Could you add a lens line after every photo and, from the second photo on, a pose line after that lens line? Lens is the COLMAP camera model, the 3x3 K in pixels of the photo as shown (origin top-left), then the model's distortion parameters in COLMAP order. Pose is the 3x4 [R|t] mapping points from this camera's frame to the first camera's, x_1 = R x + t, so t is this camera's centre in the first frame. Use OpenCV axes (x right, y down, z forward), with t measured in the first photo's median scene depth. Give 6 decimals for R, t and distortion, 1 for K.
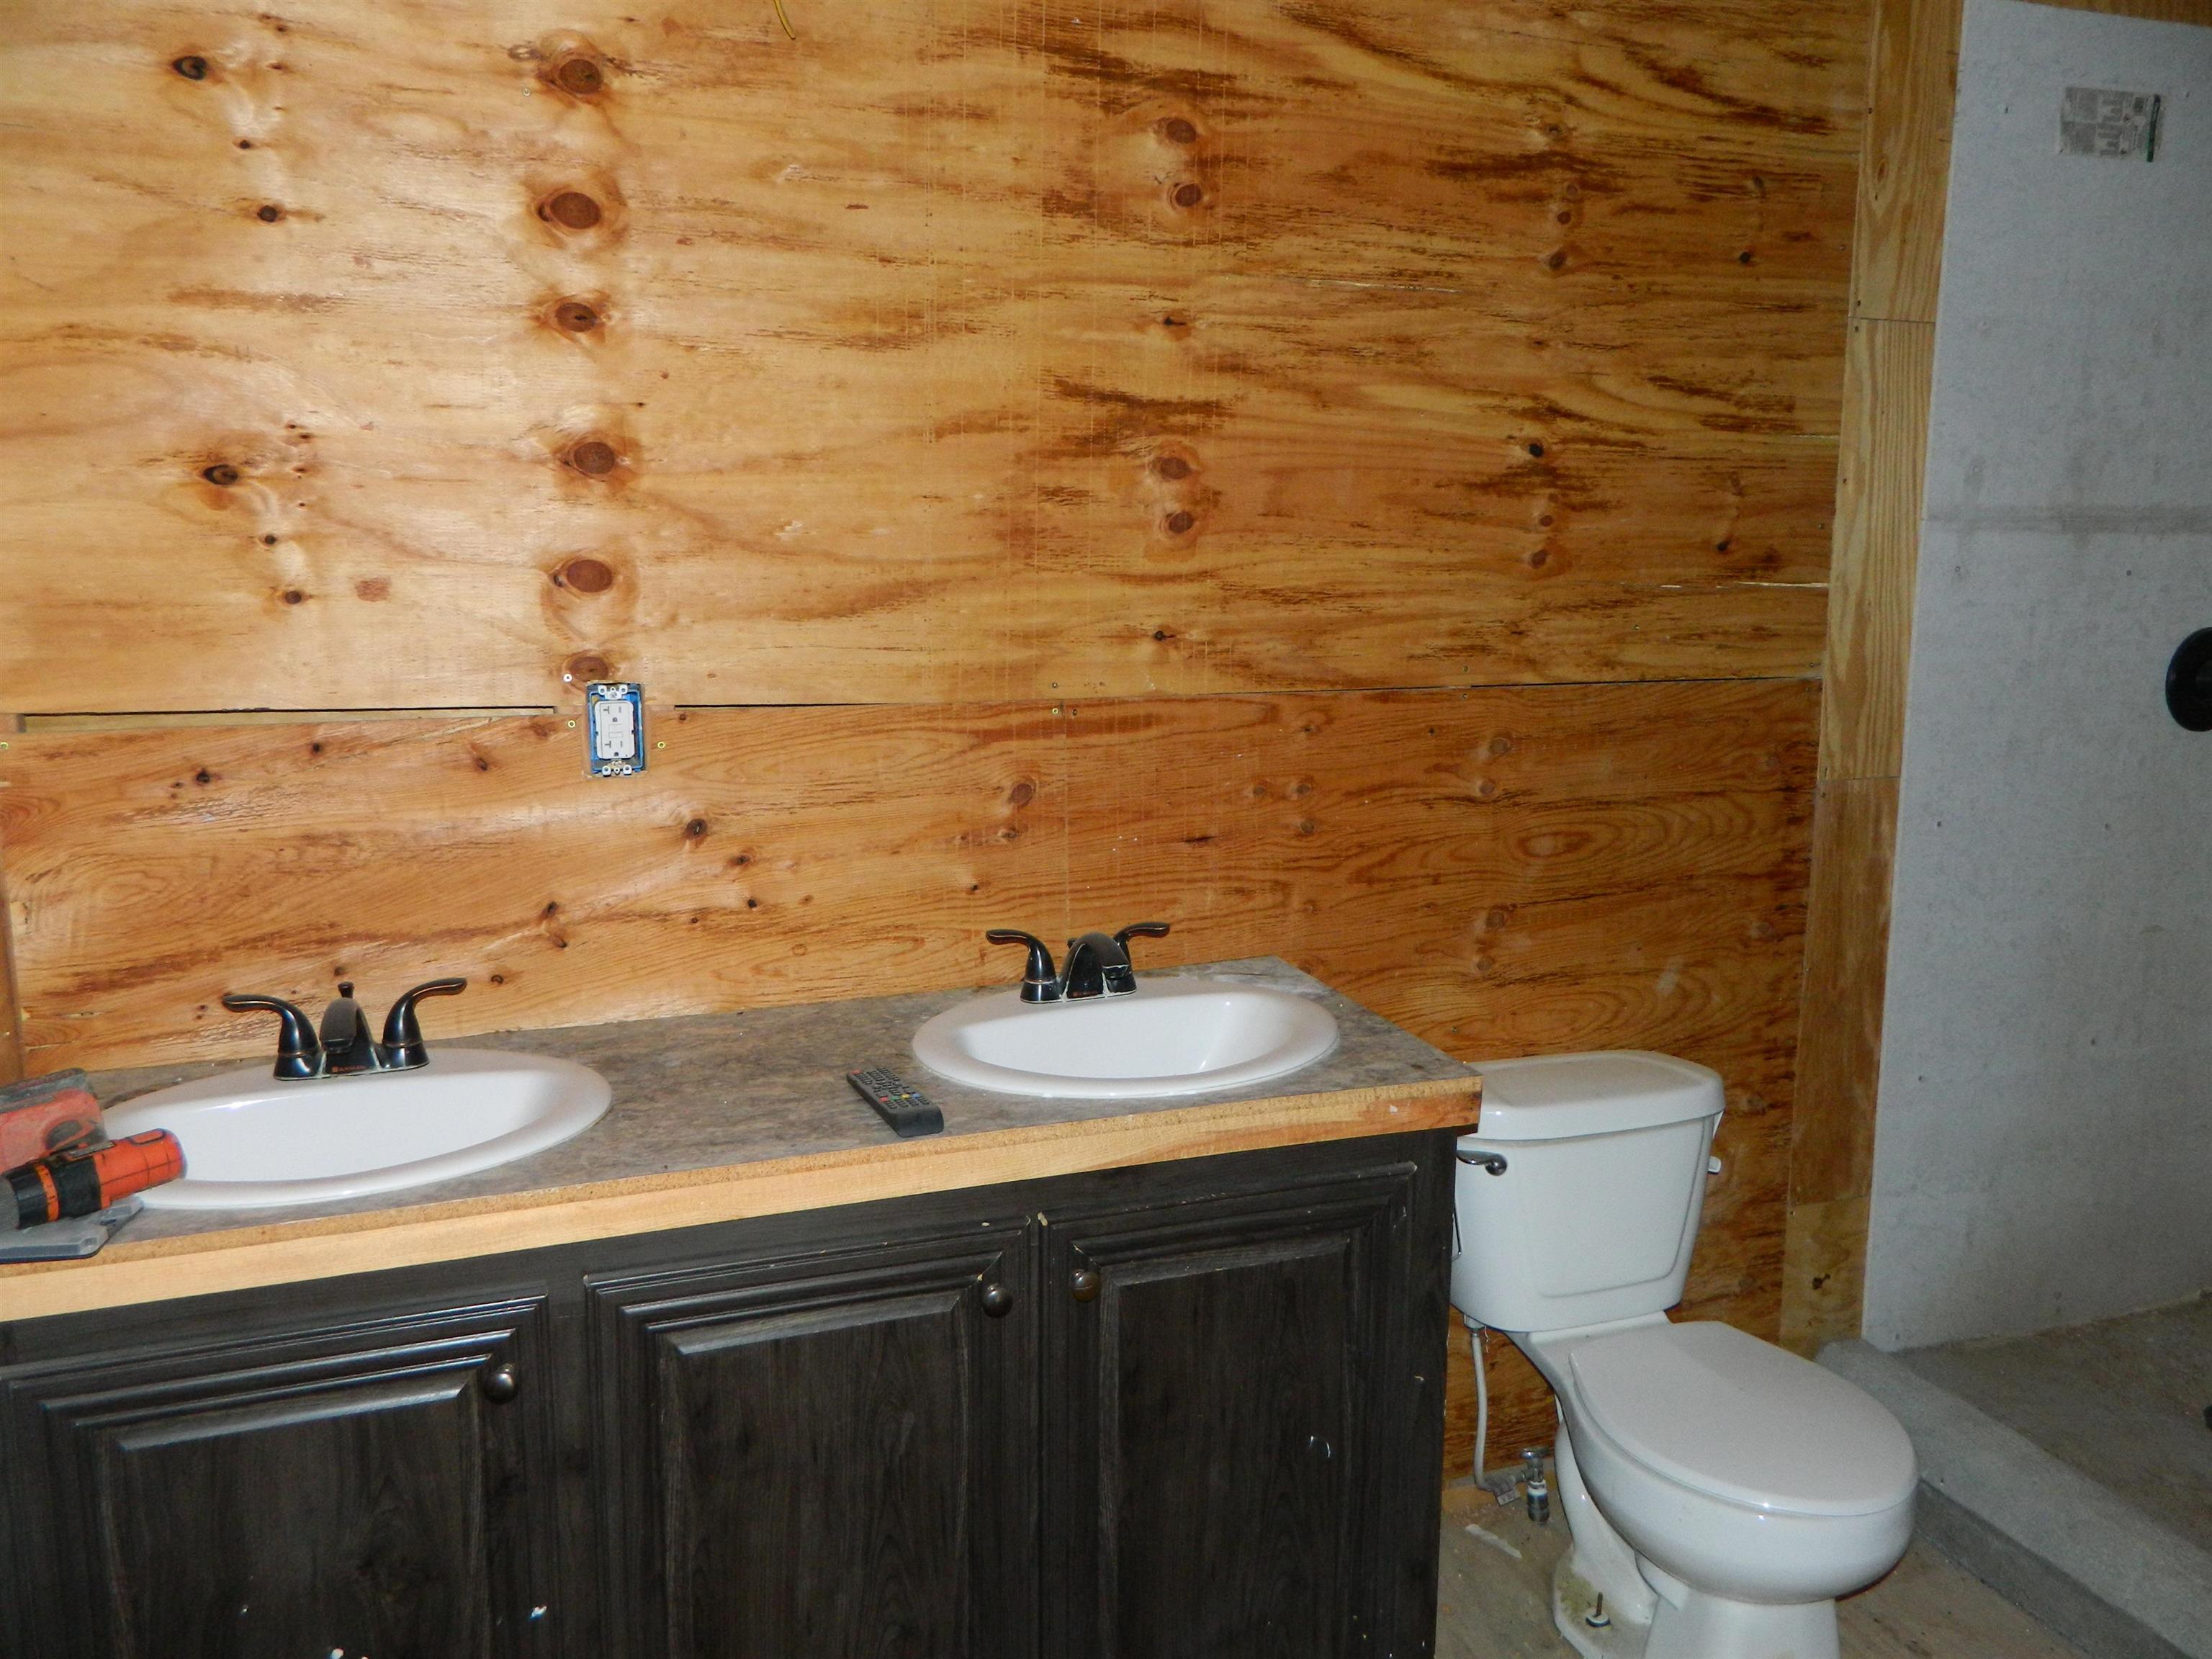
lens RADIAL K [[1692.2, 0, 1108.6], [0, 1692.2, 838.7], [0, 0, 1]] dist [0.035403, -0.013375]
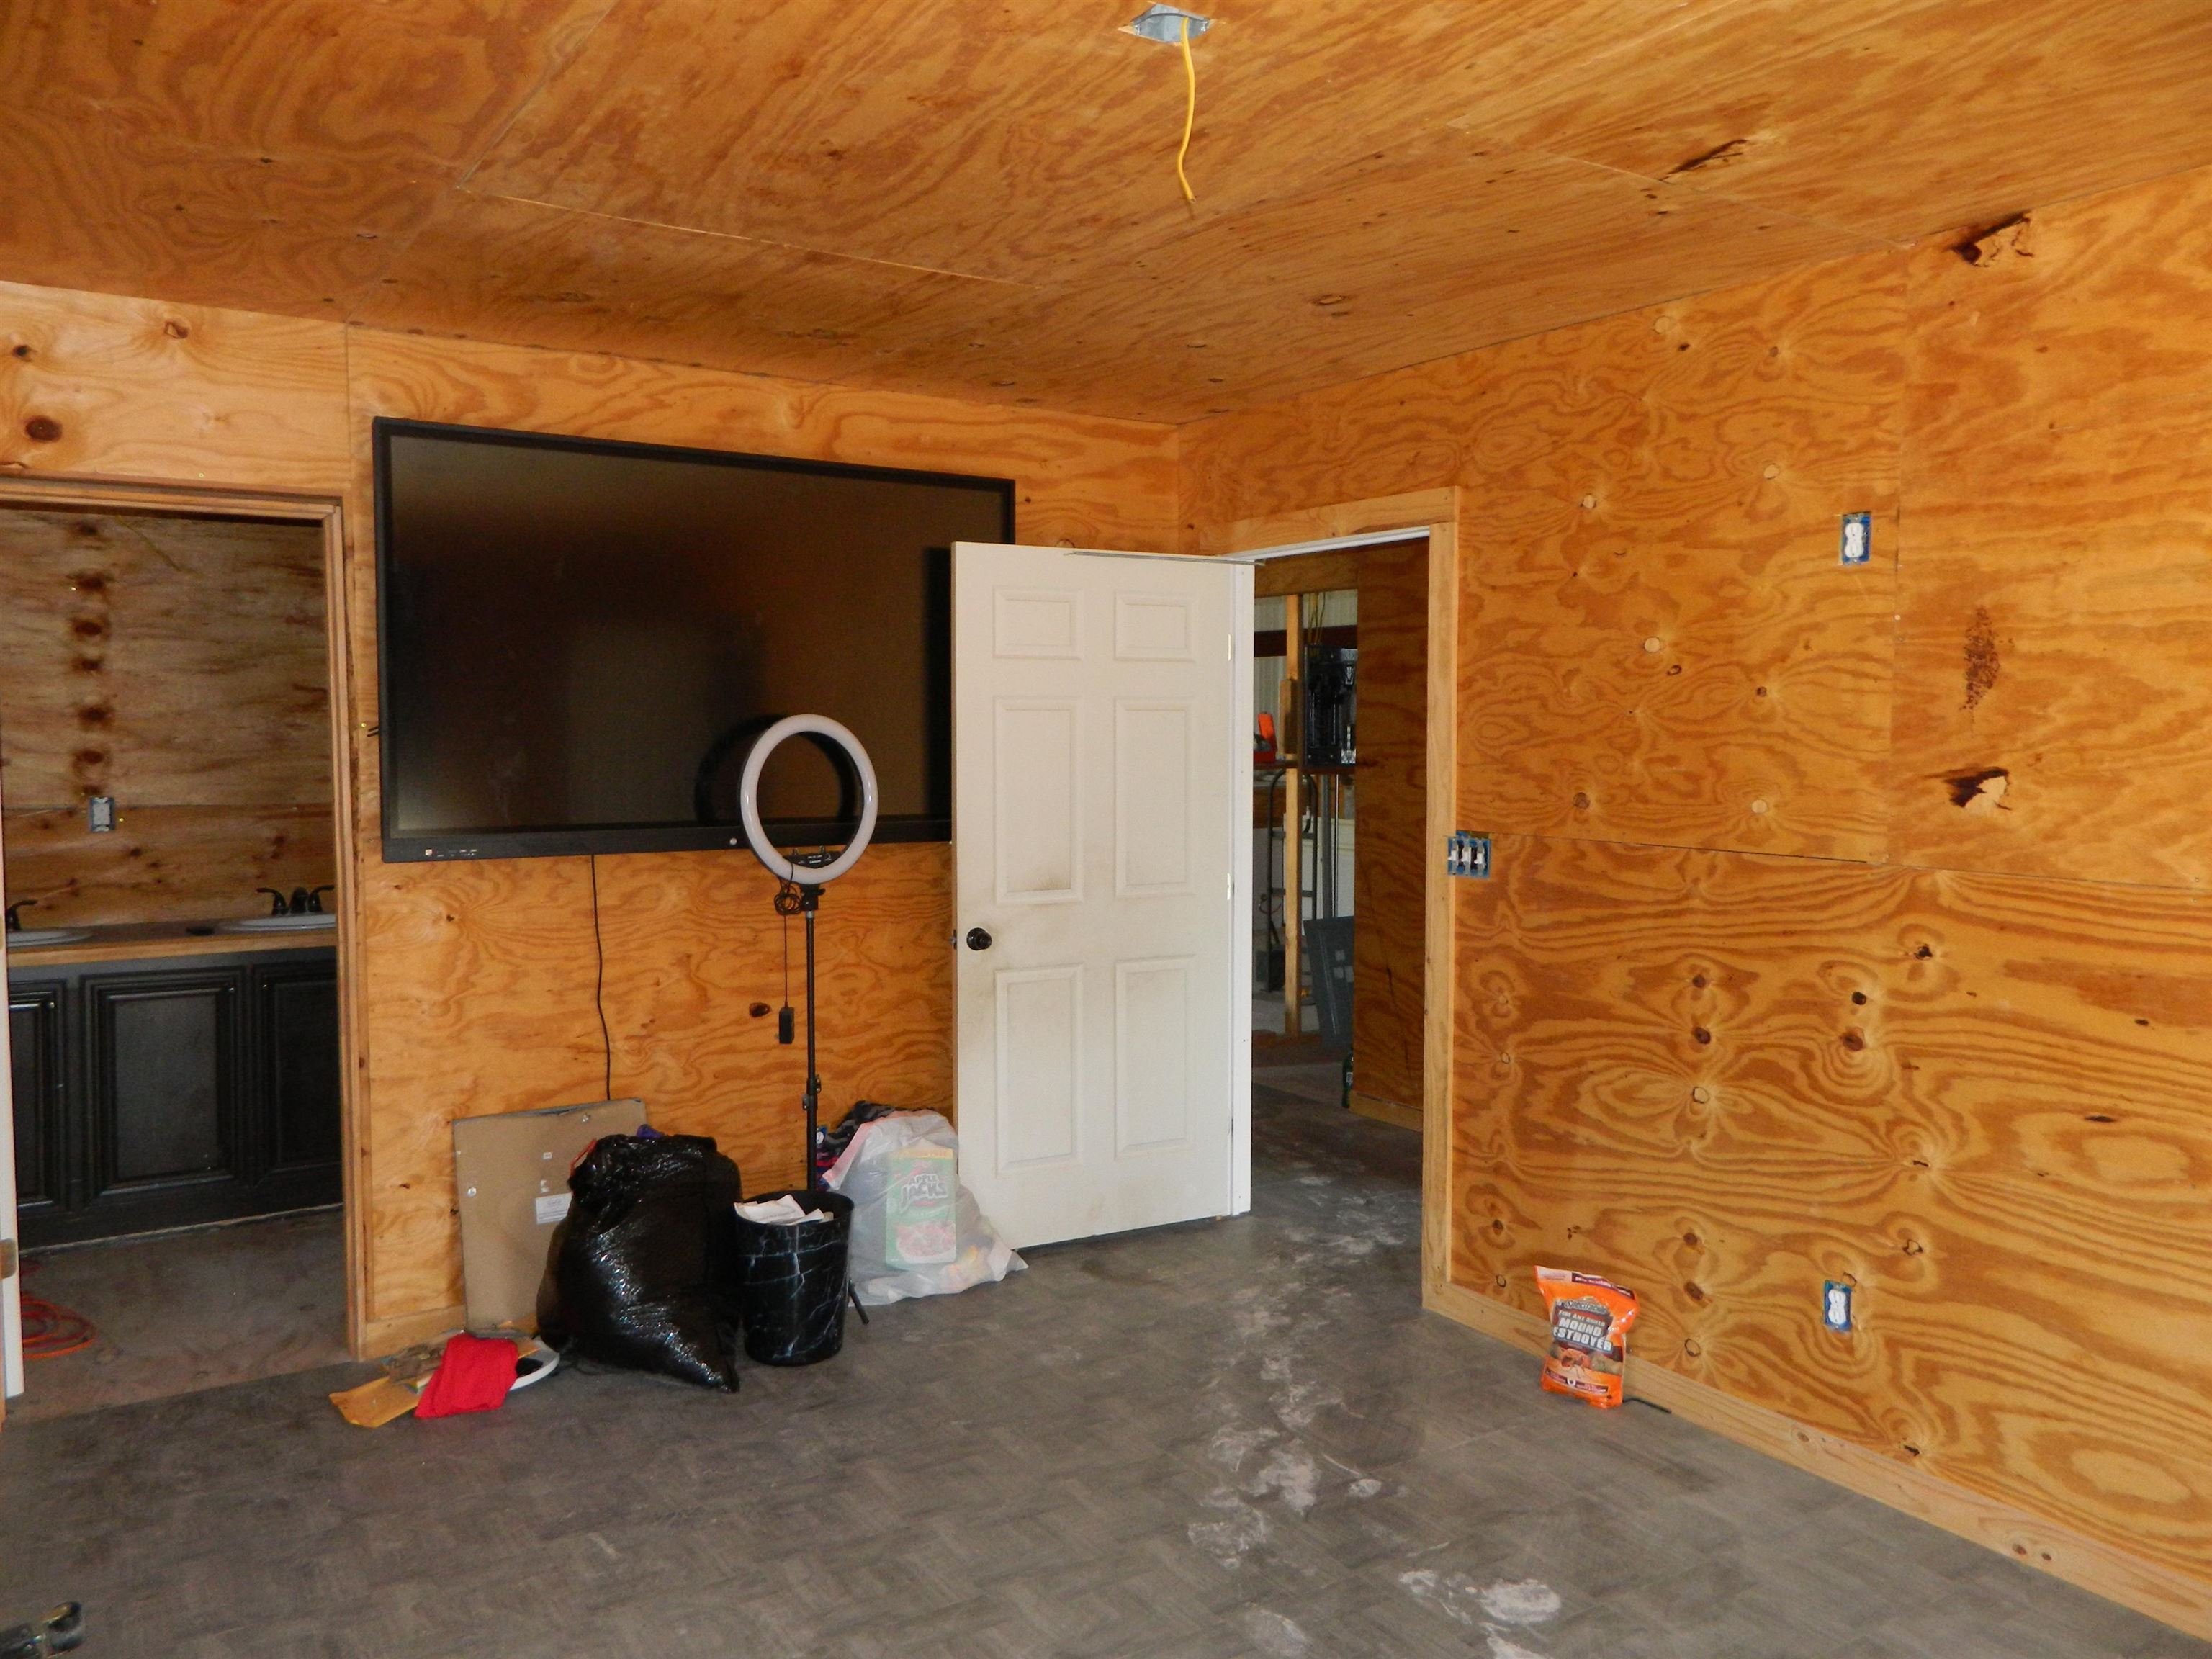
lens RADIAL K [[1692.2, 0, 1098.1], [0, 1692.2, 820.8], [0, 0, 1]] dist [0.035403, -0.013375]
pose [[0.977764, -0.021976, 0.208551, 0.585353], [0.051649, 0.989095, -0.137923, 0.341996], [-0.203246, 0.145627, 0.968237, -1.651845]]
